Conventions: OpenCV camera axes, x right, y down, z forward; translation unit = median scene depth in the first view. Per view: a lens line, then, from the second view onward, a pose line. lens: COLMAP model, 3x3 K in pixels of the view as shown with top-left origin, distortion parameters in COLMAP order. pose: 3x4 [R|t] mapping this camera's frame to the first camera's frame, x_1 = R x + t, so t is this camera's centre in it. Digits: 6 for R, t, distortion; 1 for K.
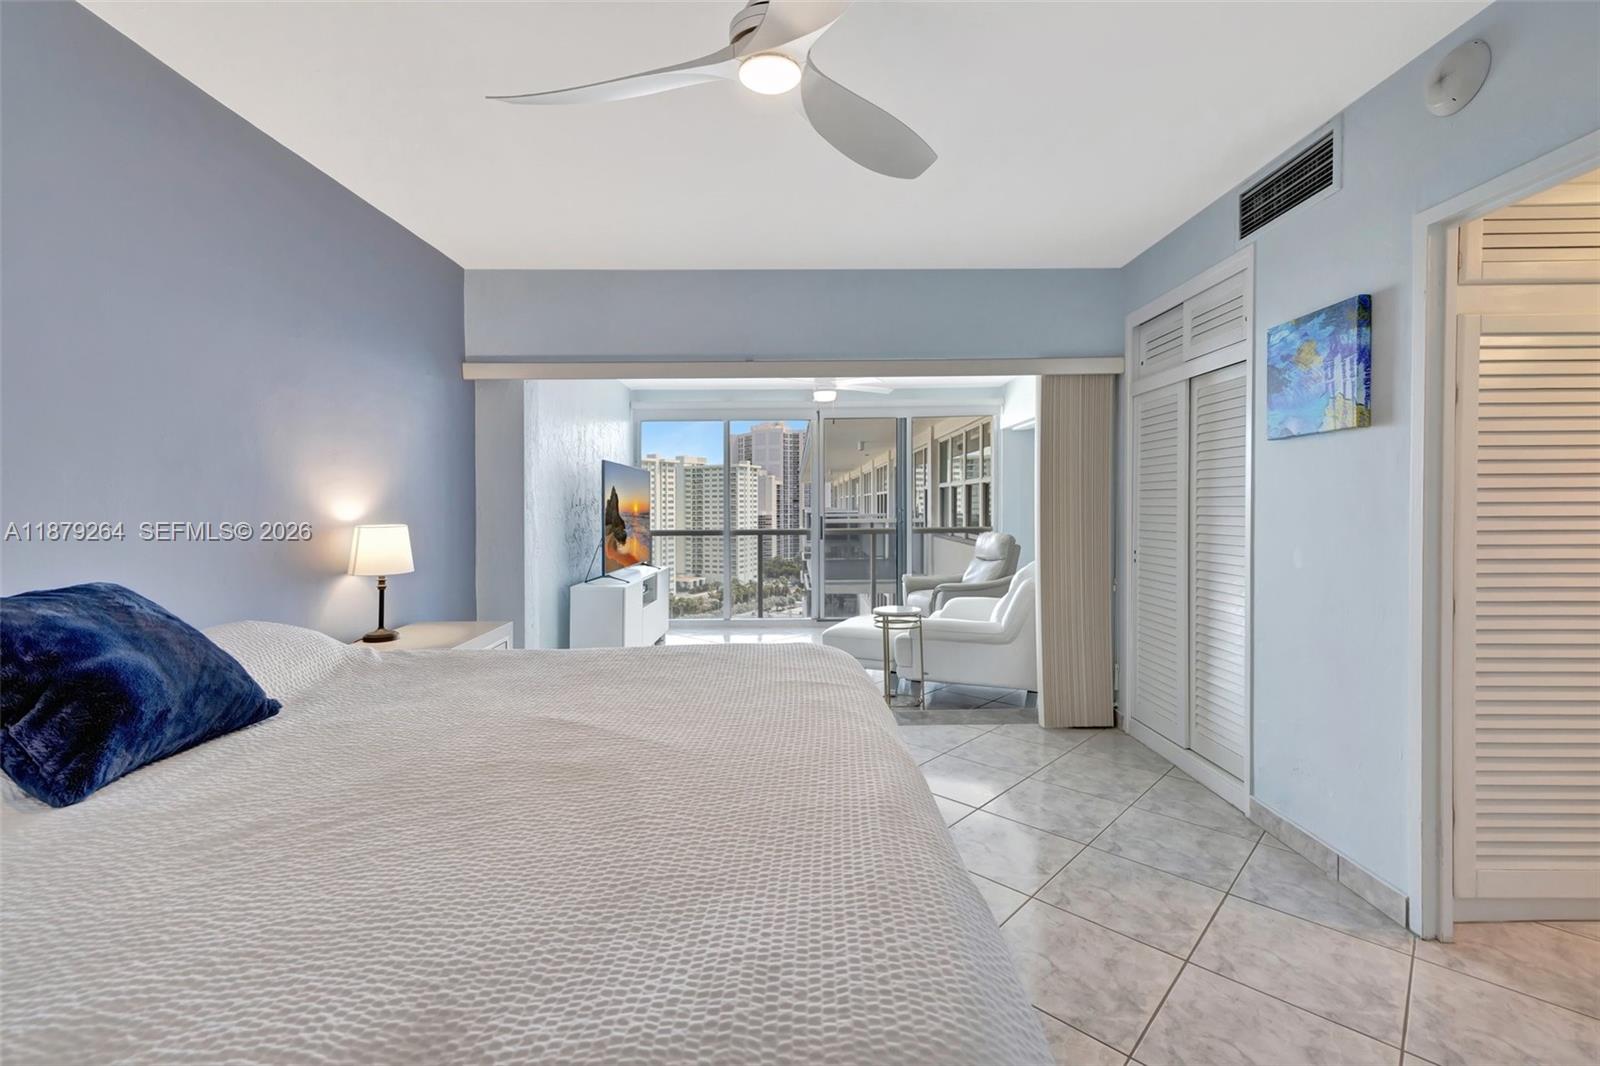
lens RADIAL K [[687.3, 0, 798.0], [0, 687.3, 510.6], [0, 0, 1]] dist [0.000456, -0.000208]
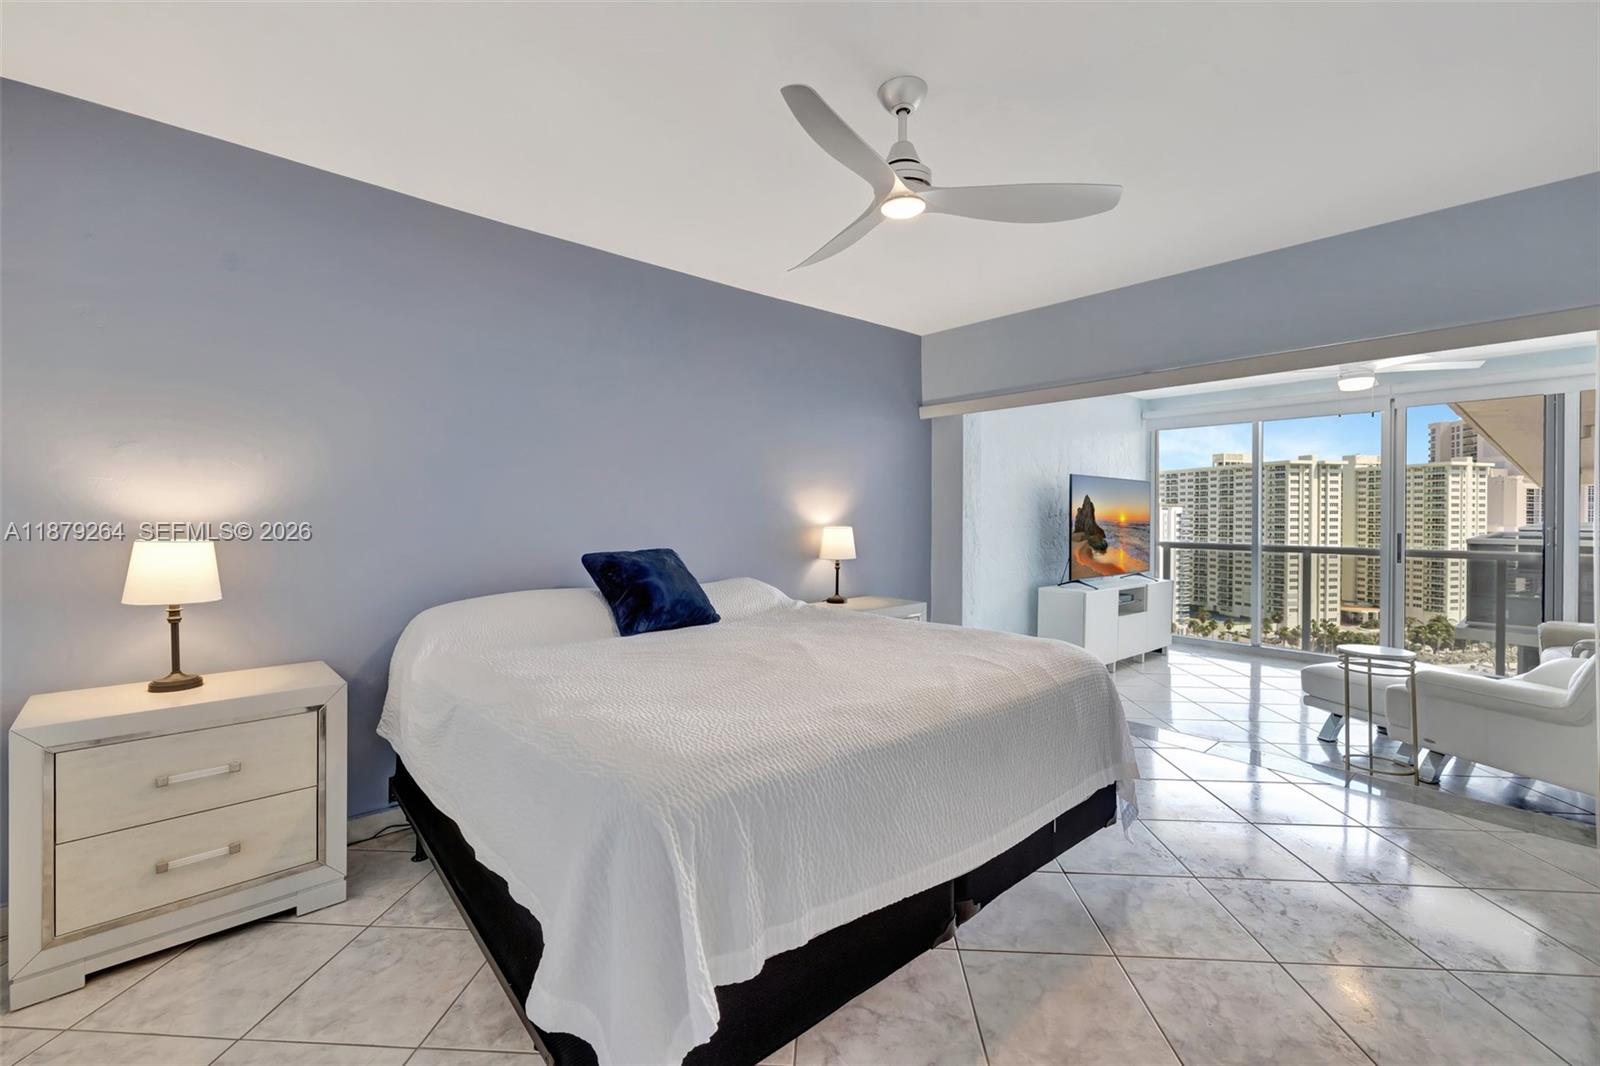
lens RADIAL K [[667.6, 0, 798.8], [0, 667.6, 517.7], [0, 0, 1]] dist [-0.000325, 0.000201]
pose [[0.649932, 0.014223, -0.759860, 0.222531], [-0.016071, 0.999859, 0.004970, -0.002056], [0.759823, 0.008981, 0.650068, -0.010809]]
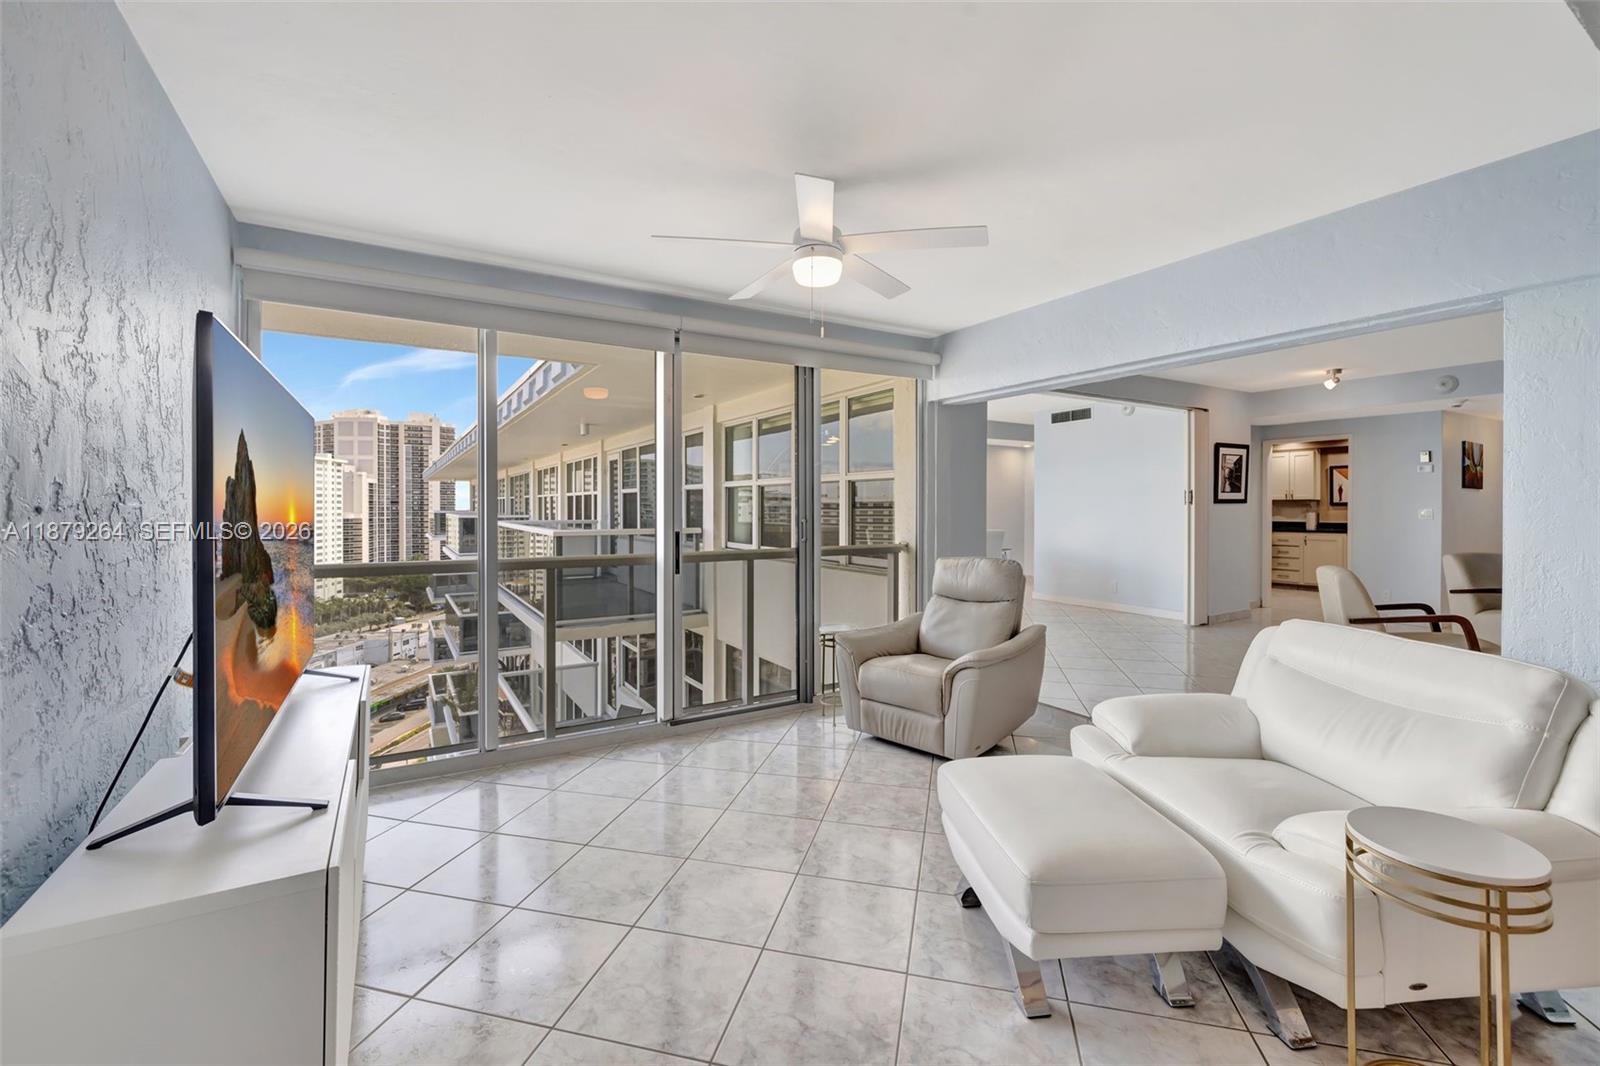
lens RADIAL K [[667.6, 0, 798.8], [0, 667.6, 517.7], [0, 0, 1]] dist [-0.000325, 0.000201]
pose [[0.855539, 0.001151, 0.517737, -0.214659], [-0.003956, 0.999983, 0.004313, -0.005856], [-0.517723, -0.005738, 0.855529, 0.661878]]
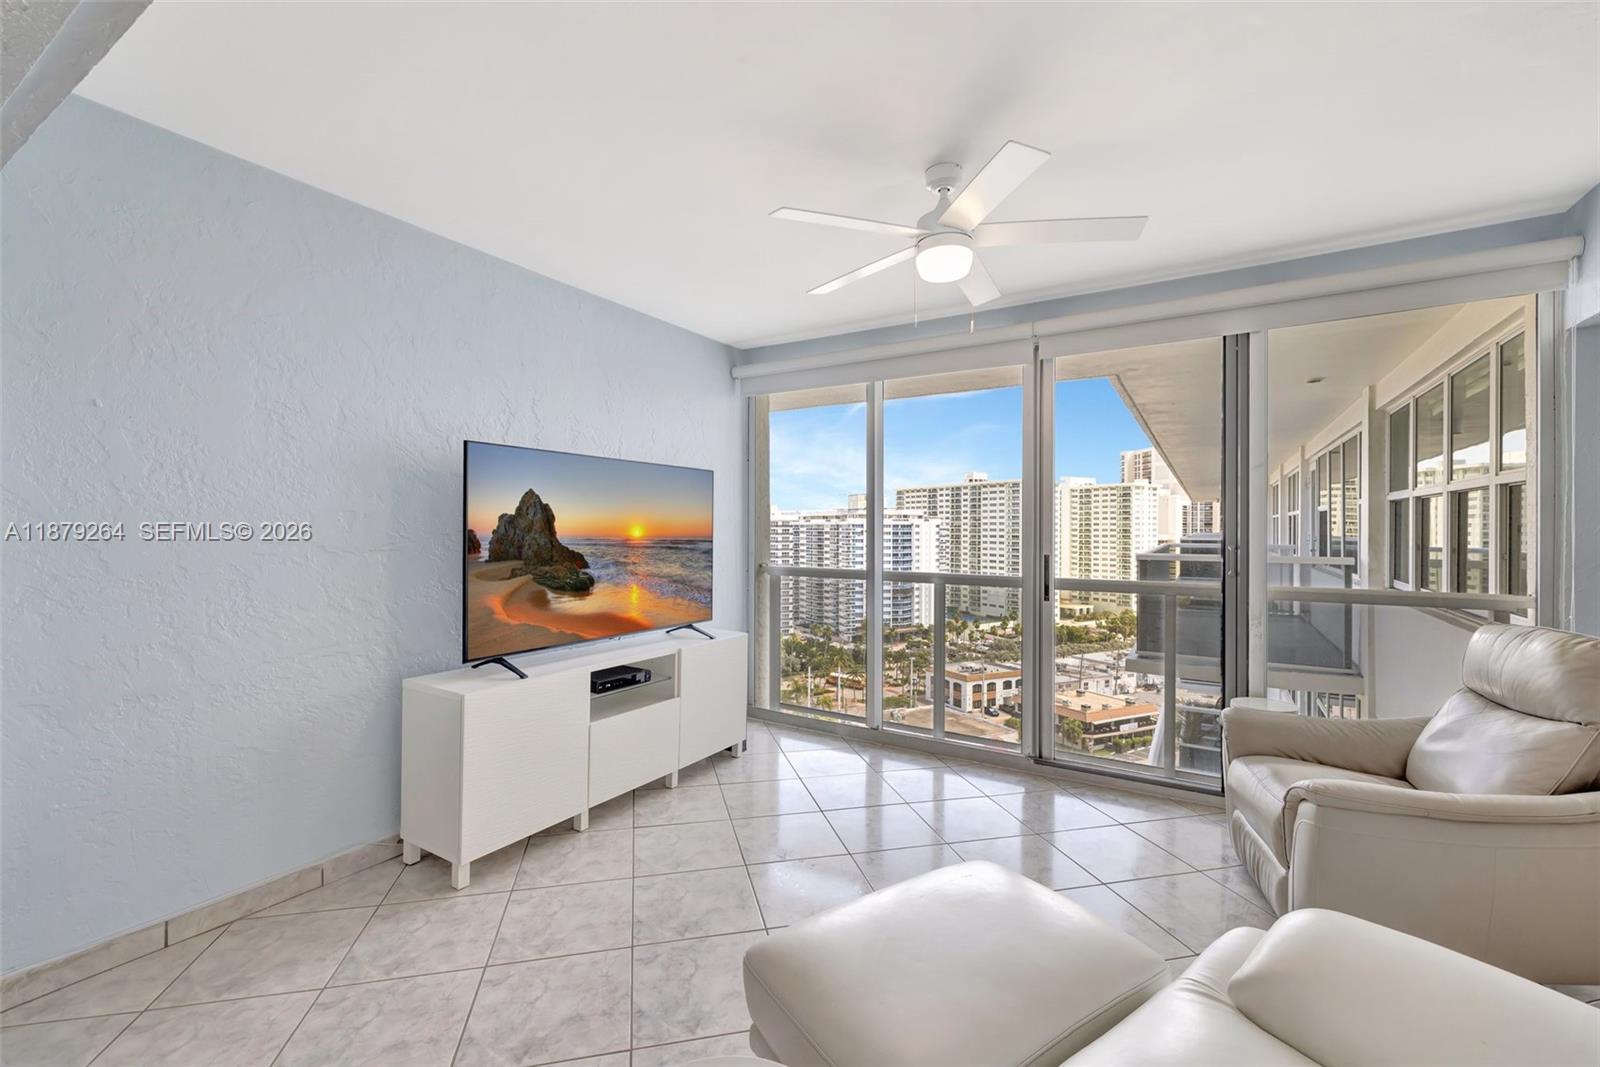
lens RADIAL K [[673.5, 0, 803.3], [0, 673.5, 526.6], [0, 0, 1]] dist [-0.000082, 0.000095]
pose [[0.853942, 0.012325, -0.520222, 0.183555], [-0.016375, 0.999861, -0.003191, -0.008458], [0.520110, 0.011243, 0.854025, 0.651803]]
